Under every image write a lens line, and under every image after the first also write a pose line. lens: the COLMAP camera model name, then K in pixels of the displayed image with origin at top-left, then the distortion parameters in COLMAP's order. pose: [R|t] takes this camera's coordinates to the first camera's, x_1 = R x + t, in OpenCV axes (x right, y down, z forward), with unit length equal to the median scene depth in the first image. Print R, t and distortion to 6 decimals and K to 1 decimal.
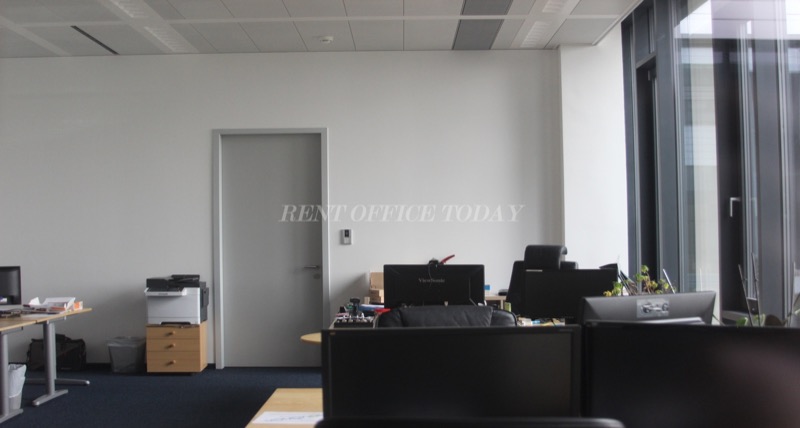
lens RADIAL K [[1046.9, 0, 399.2], [0, 1046.9, 214.6], [0, 0, 1]] dist [-0.121670, 0.000000]
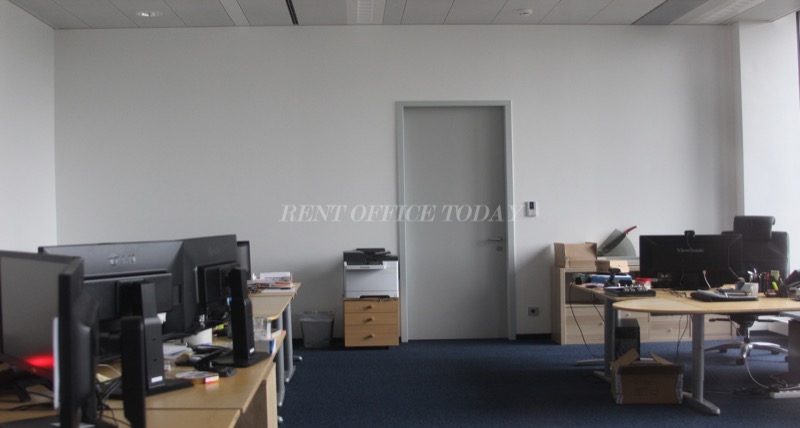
lens RADIAL K [[1046.9, 0, 400.4], [0, 1046.9, 214.4], [0, 0, 1]] dist [-0.121670, 0.000000]
pose [[0.998137, -0.005330, 0.060782, -0.247674], [0.003853, 0.999695, 0.024381, 0.001518], [-0.060893, -0.024102, 0.997853, 0.003182]]
